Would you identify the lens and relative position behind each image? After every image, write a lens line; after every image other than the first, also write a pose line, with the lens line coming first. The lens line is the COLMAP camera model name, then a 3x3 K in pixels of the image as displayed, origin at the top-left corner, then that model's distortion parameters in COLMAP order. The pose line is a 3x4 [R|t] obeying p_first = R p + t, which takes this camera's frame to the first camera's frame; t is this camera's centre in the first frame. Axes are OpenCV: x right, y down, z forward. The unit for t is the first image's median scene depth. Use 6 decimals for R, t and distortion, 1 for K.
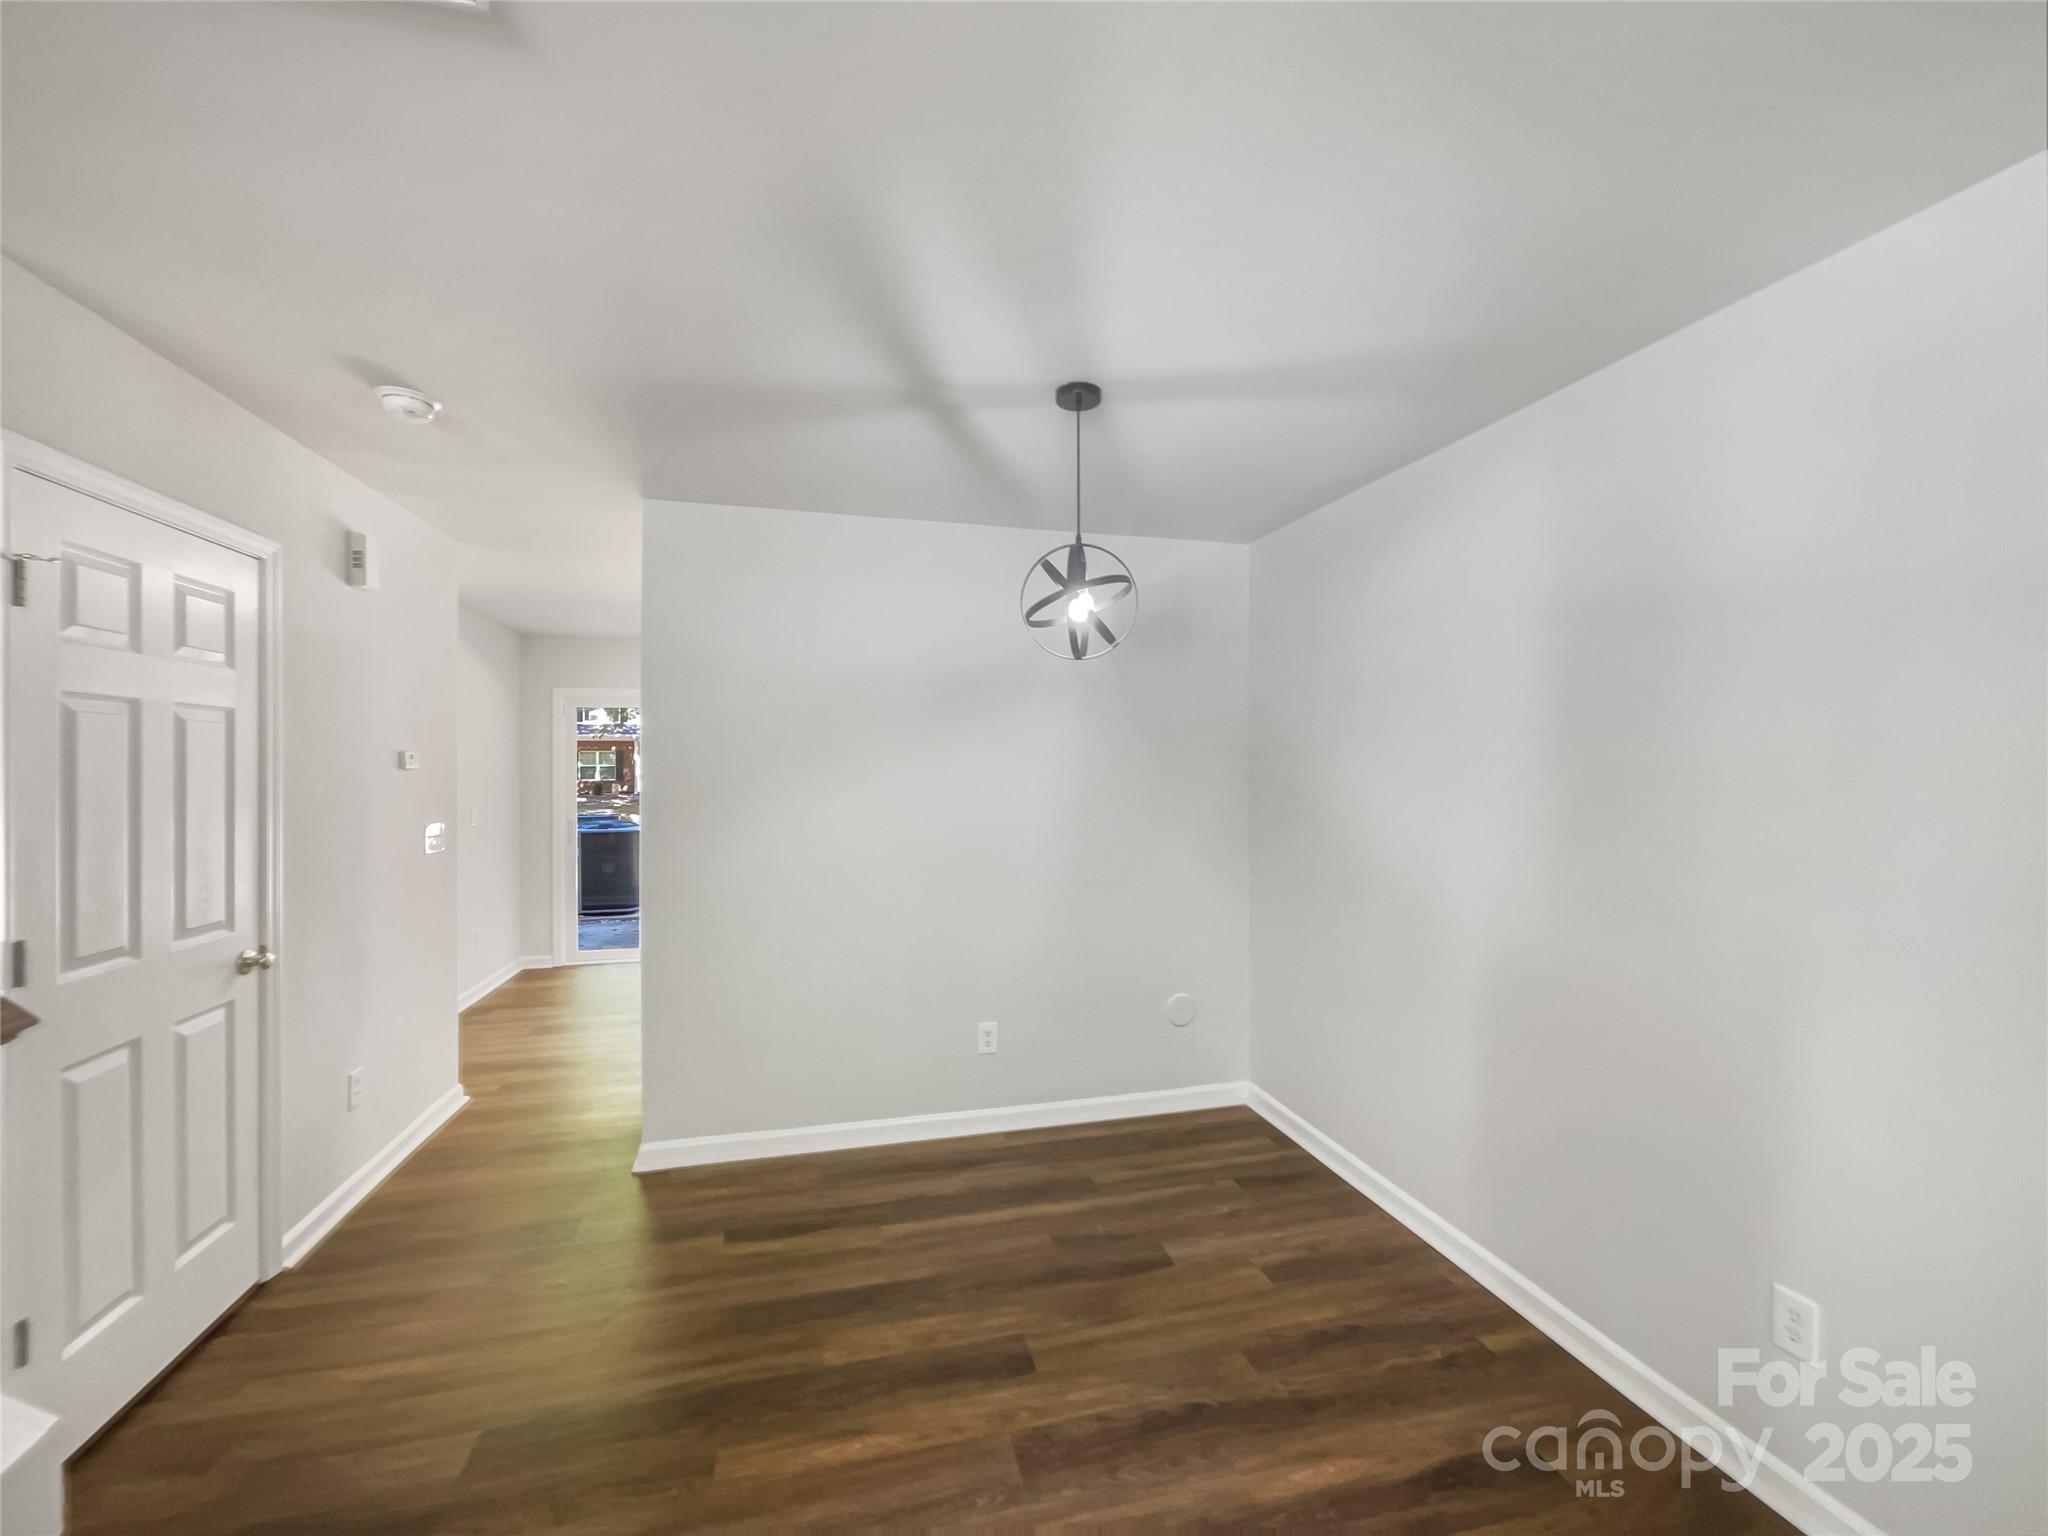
lens RADIAL K [[817.4, 0, 1024.0], [0, 817.4, 768.0], [0, 0, 1]] dist [0.002376, 0.000329]
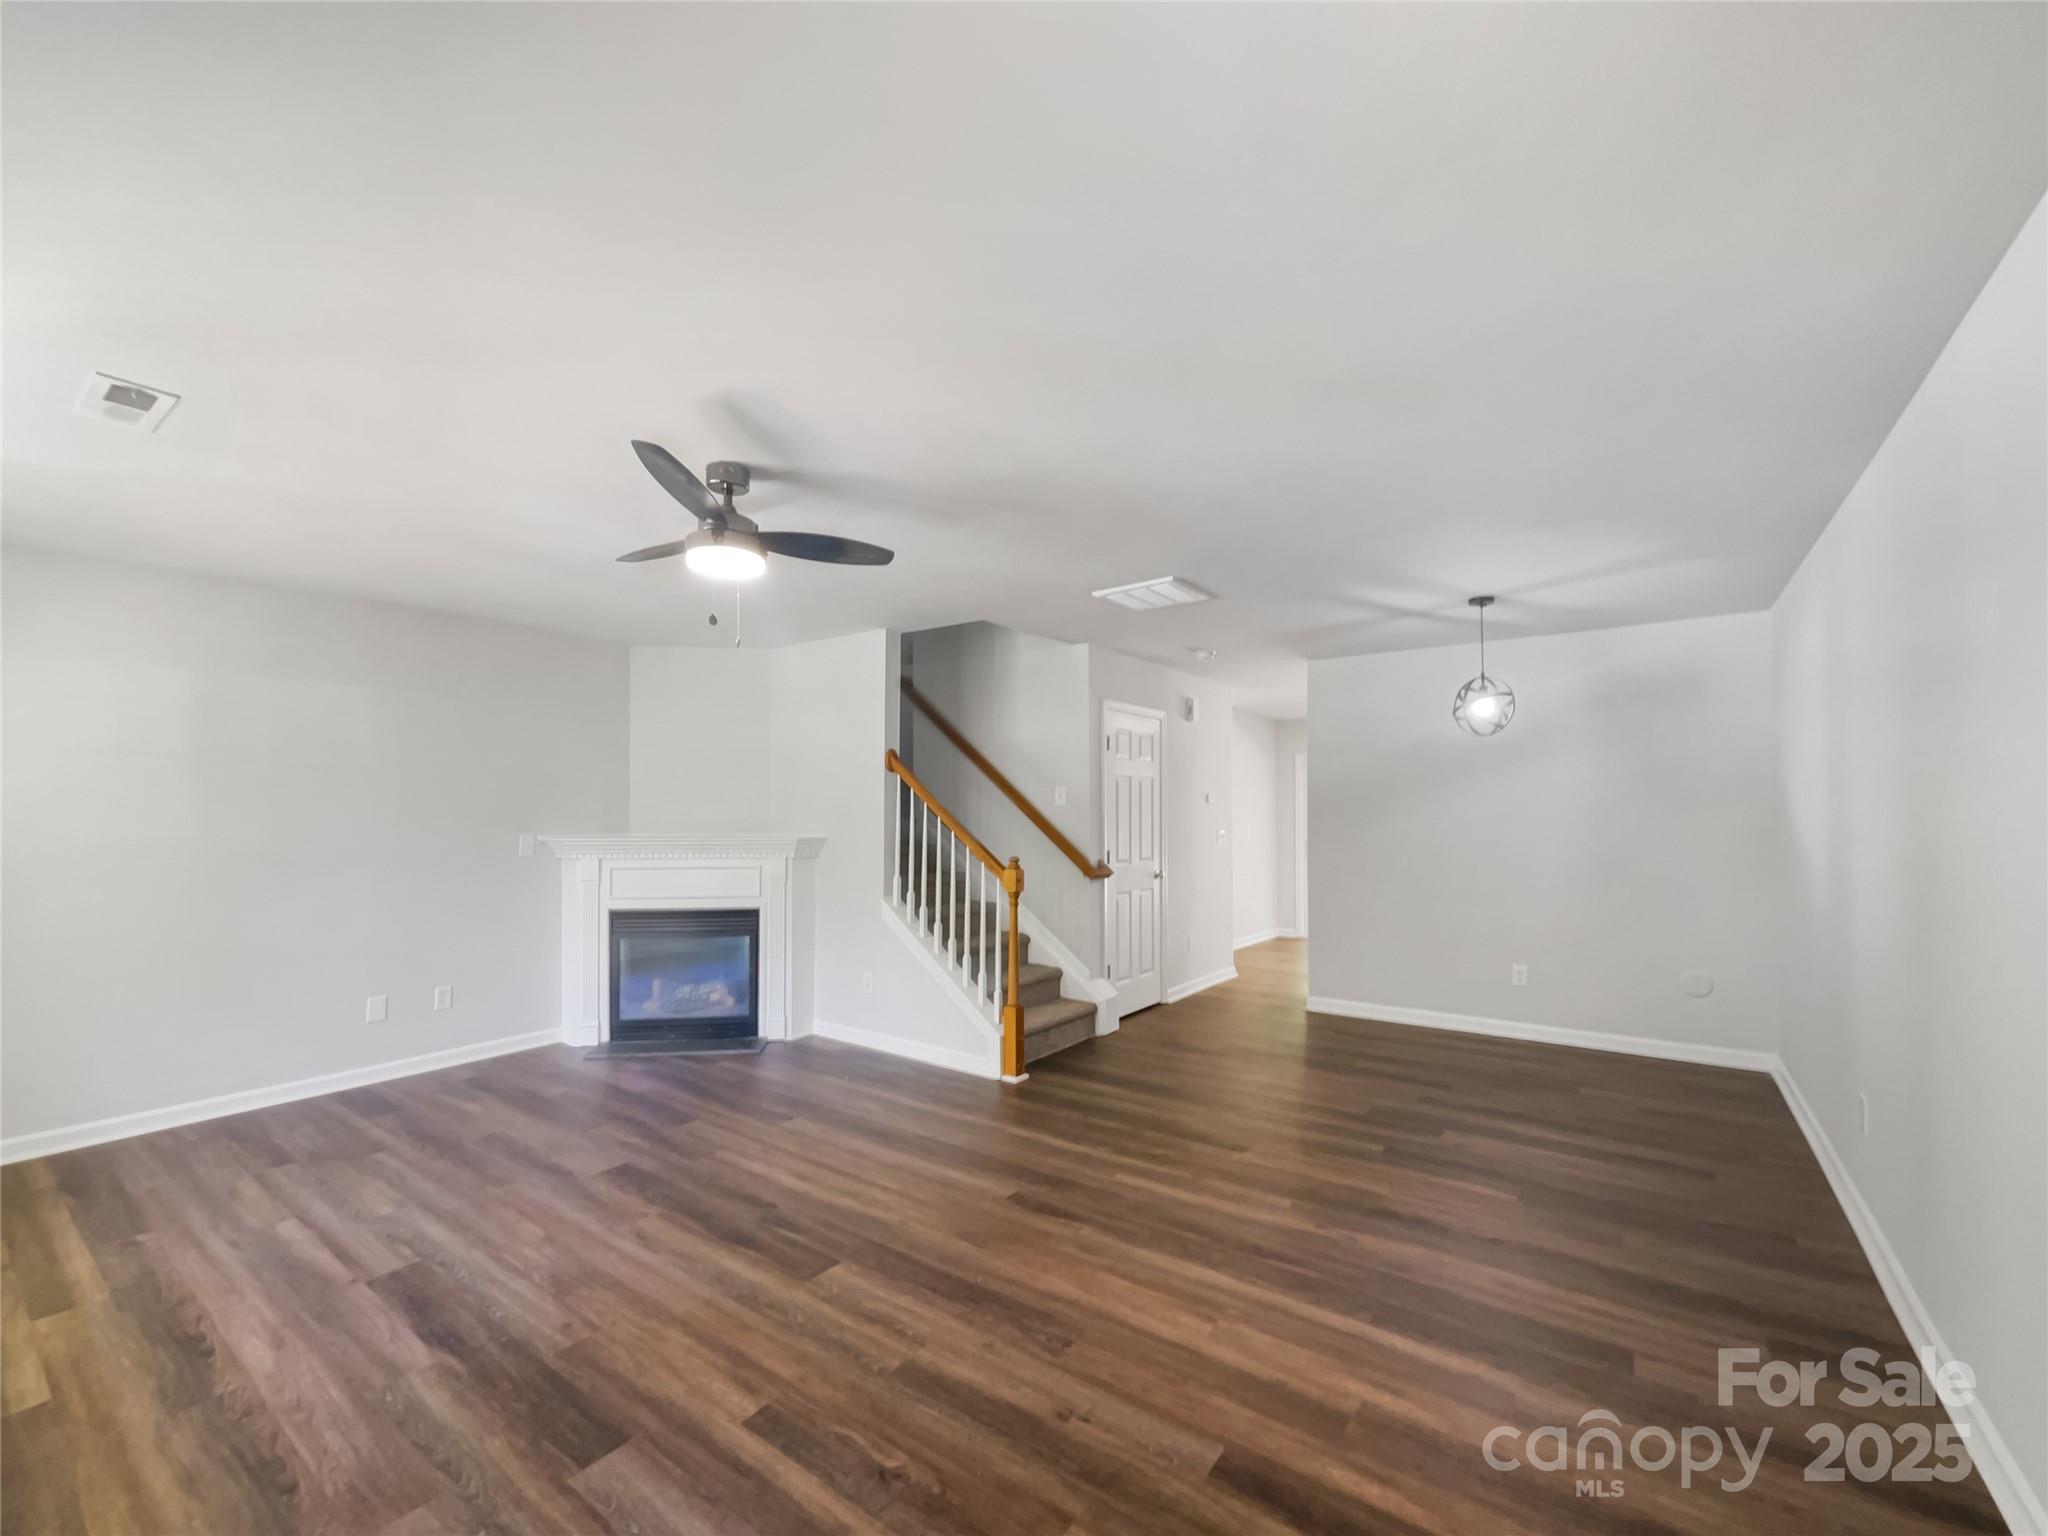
lens RADIAL K [[841.2, 0, 1030.8], [0, 841.2, 807.3], [0, 0, 1]] dist [0.017516, -0.000002]
pose [[0.635241, -0.009552, -0.772255, 0.795889], [-0.000013, 0.999923, -0.012379, 0.051782], [0.772314, 0.007874, 0.635192, -0.929135]]
